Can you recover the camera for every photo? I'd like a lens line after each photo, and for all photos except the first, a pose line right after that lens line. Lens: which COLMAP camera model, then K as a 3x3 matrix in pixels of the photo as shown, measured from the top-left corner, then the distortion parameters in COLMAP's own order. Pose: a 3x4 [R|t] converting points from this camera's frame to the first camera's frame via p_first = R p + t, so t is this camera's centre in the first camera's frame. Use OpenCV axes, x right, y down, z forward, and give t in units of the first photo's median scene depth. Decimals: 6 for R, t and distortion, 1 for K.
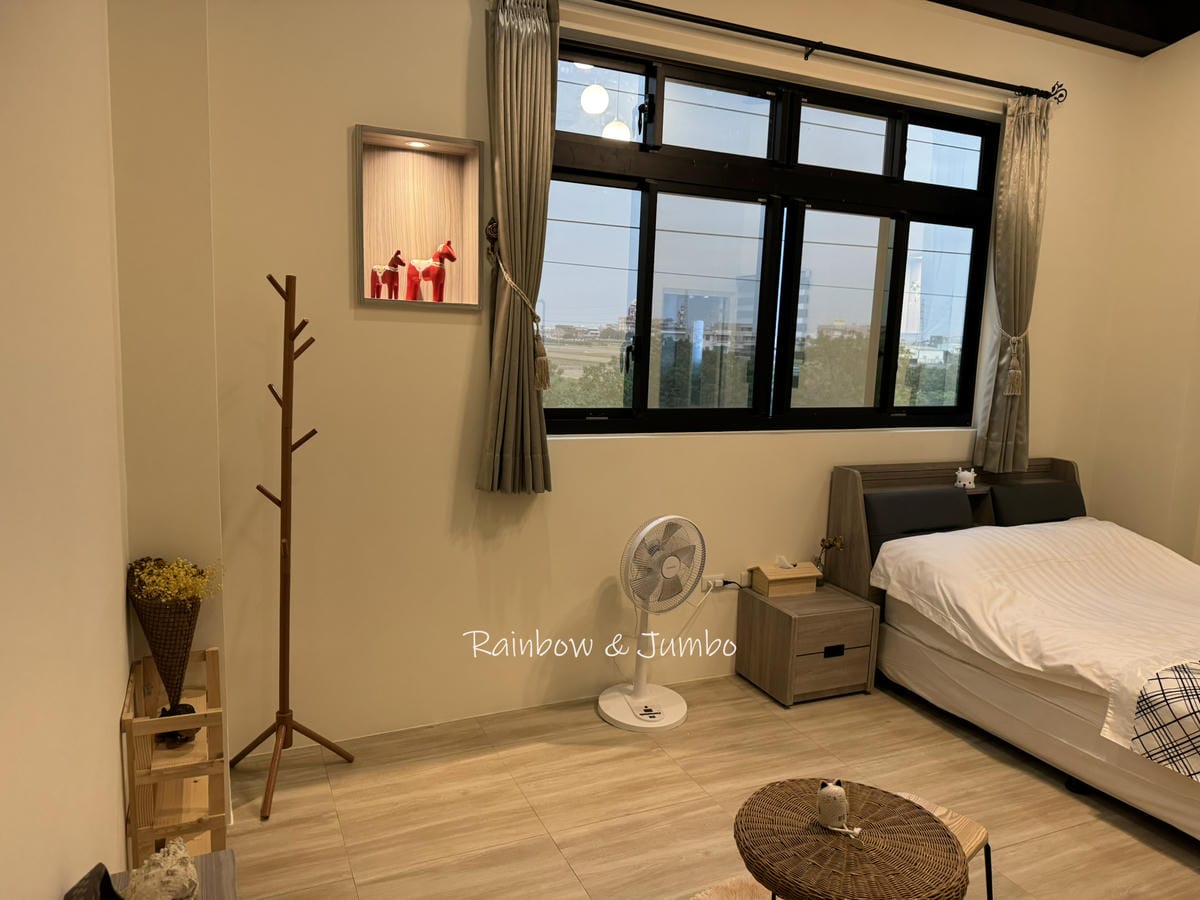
lens RADIAL K [[852.1, 0, 600.0], [0, 852.1, 450.0], [0, 0, 1]] dist [0.071140, -0.086127]
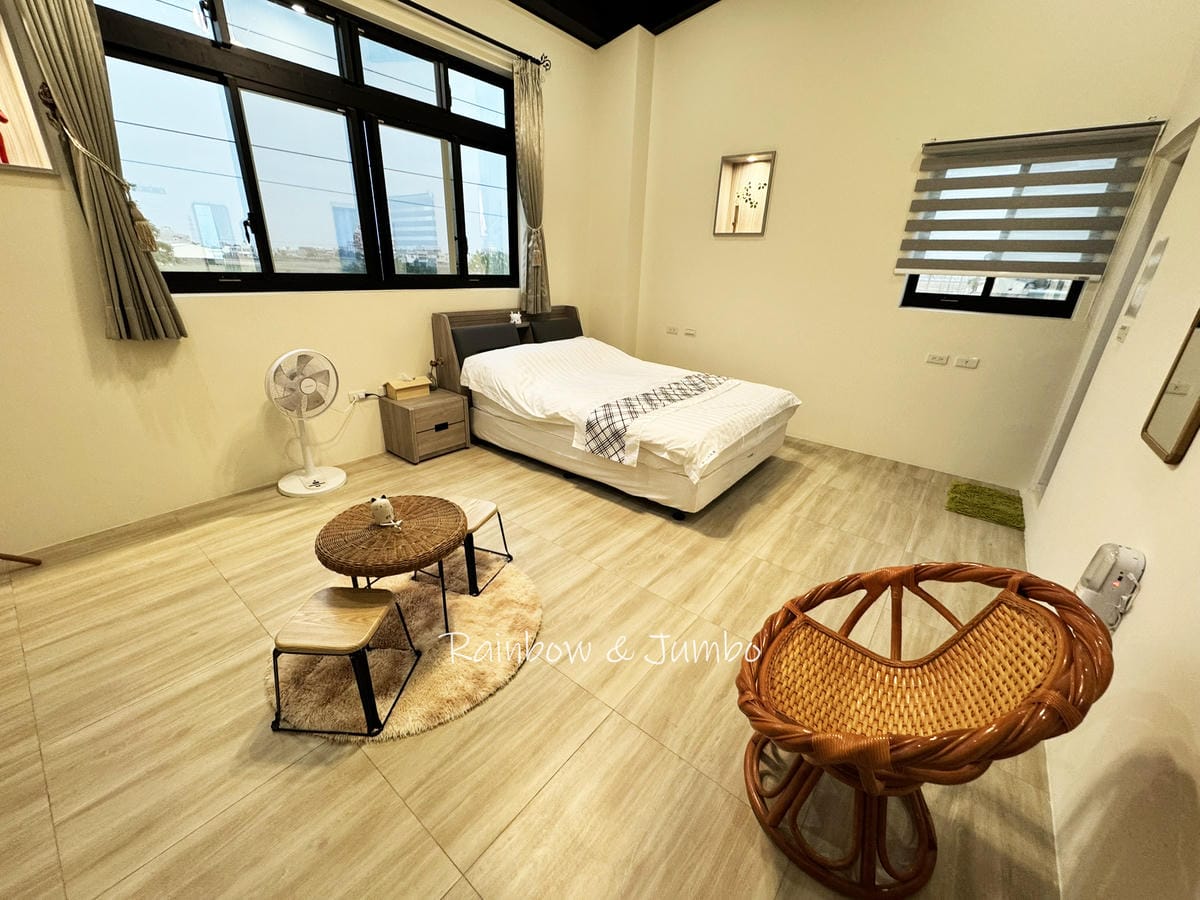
lens RADIAL K [[483.3, 0, 600.0], [0, 483.3, 450.0], [0, 0, 1]] dist [0.001480, 0.000244]
pose [[0.893572, -0.166109, 0.417058, 0.152719], [0.058848, 0.964350, 0.258004, 0.055600], [-0.445047, -0.206002, 0.871491, 0.043029]]
